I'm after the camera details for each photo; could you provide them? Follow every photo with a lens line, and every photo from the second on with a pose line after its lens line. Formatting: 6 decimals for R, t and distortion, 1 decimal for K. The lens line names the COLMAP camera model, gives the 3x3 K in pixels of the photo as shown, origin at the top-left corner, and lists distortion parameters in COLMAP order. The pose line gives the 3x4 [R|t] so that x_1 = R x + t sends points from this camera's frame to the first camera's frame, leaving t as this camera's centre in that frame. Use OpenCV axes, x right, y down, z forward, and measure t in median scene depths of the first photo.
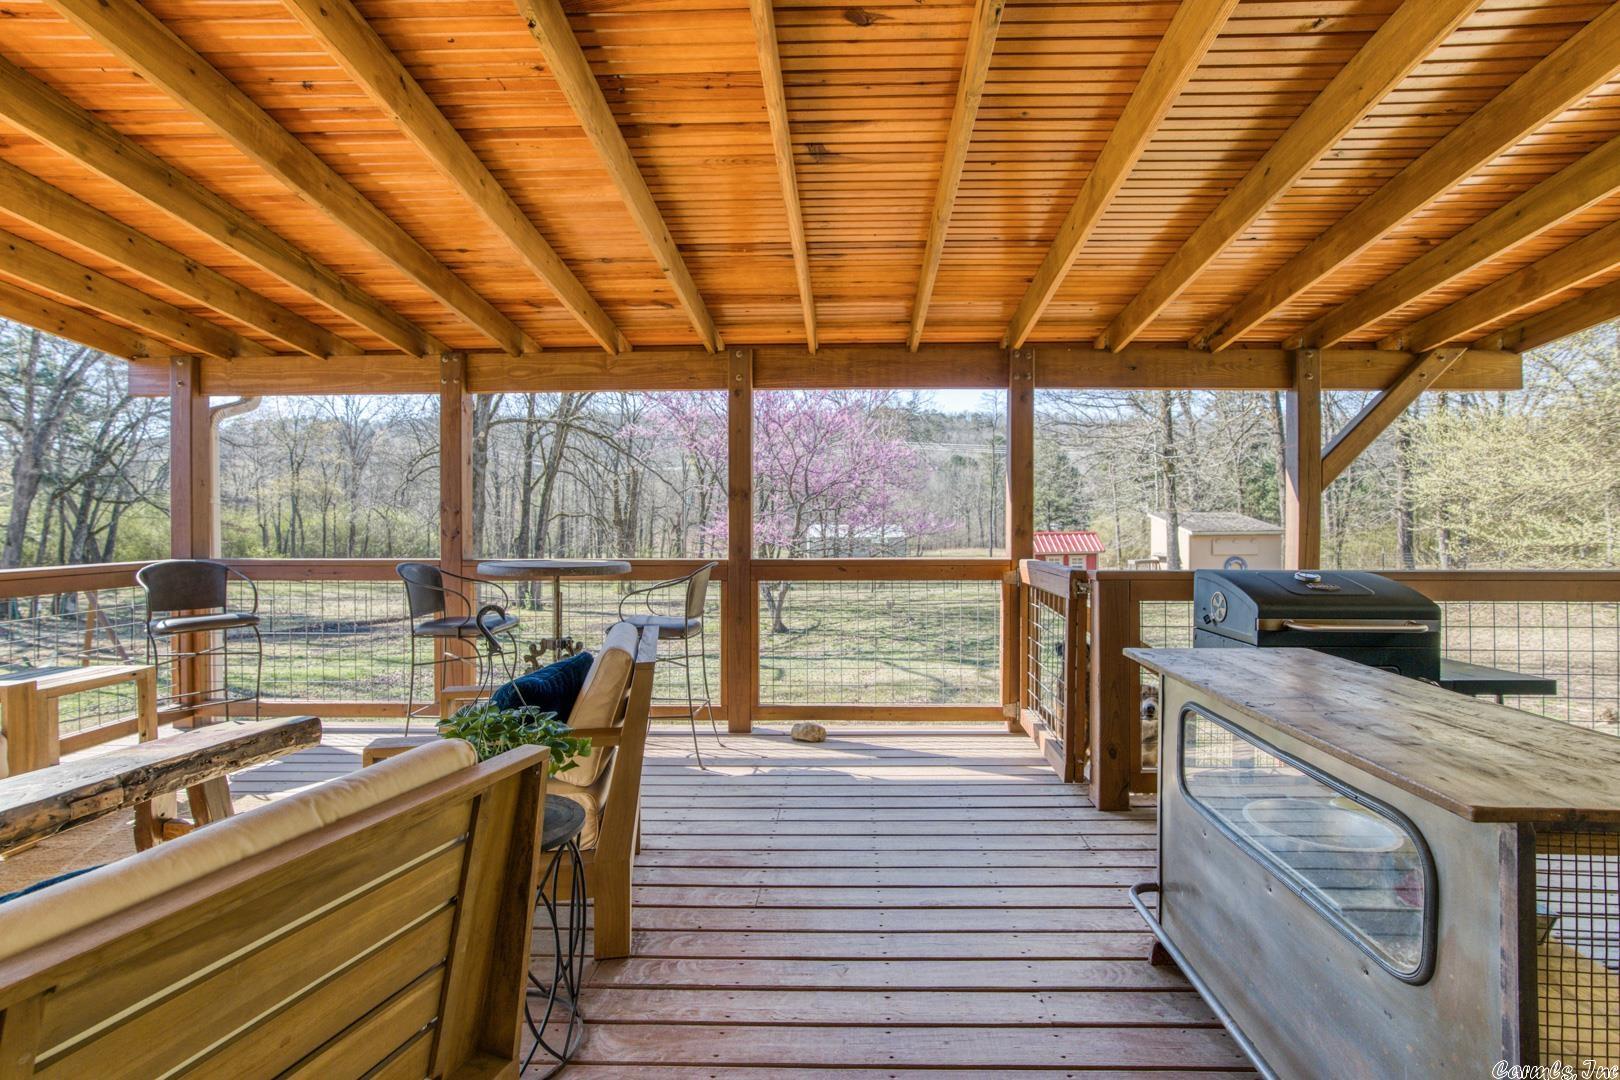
lens RADIAL K [[748.4, 0, 823.4], [0, 748.4, 525.6], [0, 0, 1]] dist [-0.002398, -0.000255]
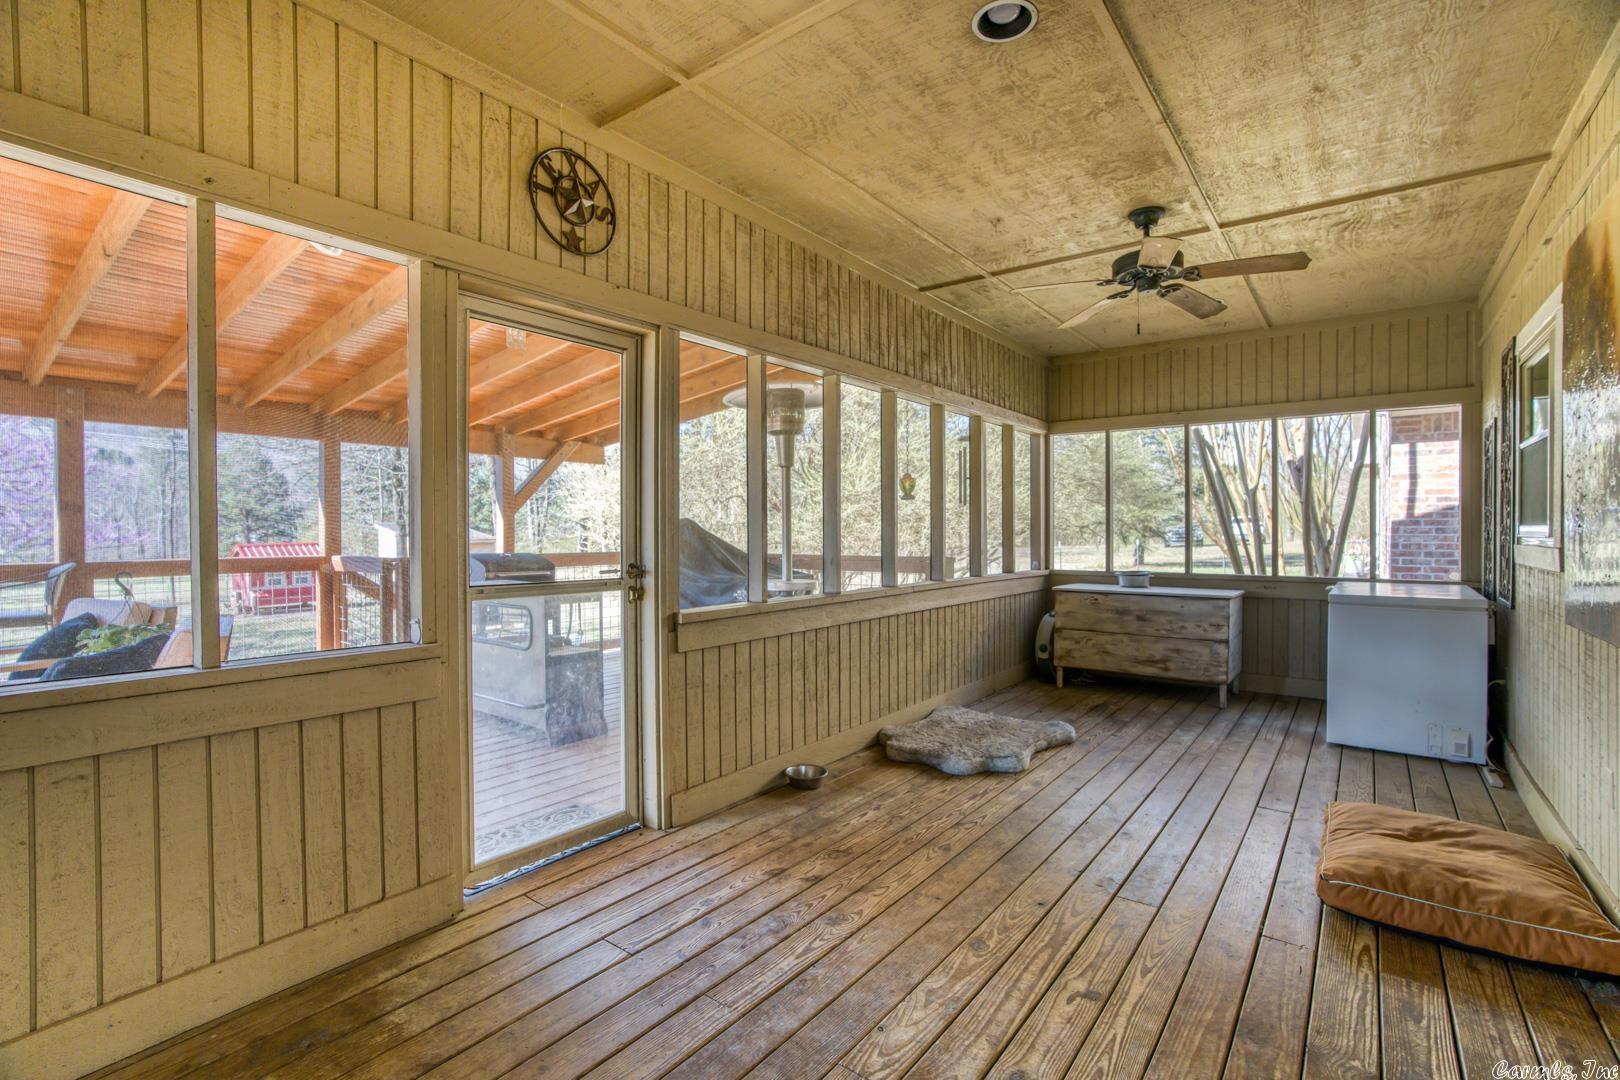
lens RADIAL K [[748.4, 0, 816.8], [0, 748.4, 535.9], [0, 0, 1]] dist [-0.002398, -0.000255]
pose [[0.576605, -0.008082, 0.816983, -0.076016], [0.008992, 0.999953, 0.003545, 0.001578], [-0.816973, 0.005302, 0.576651, -0.124105]]
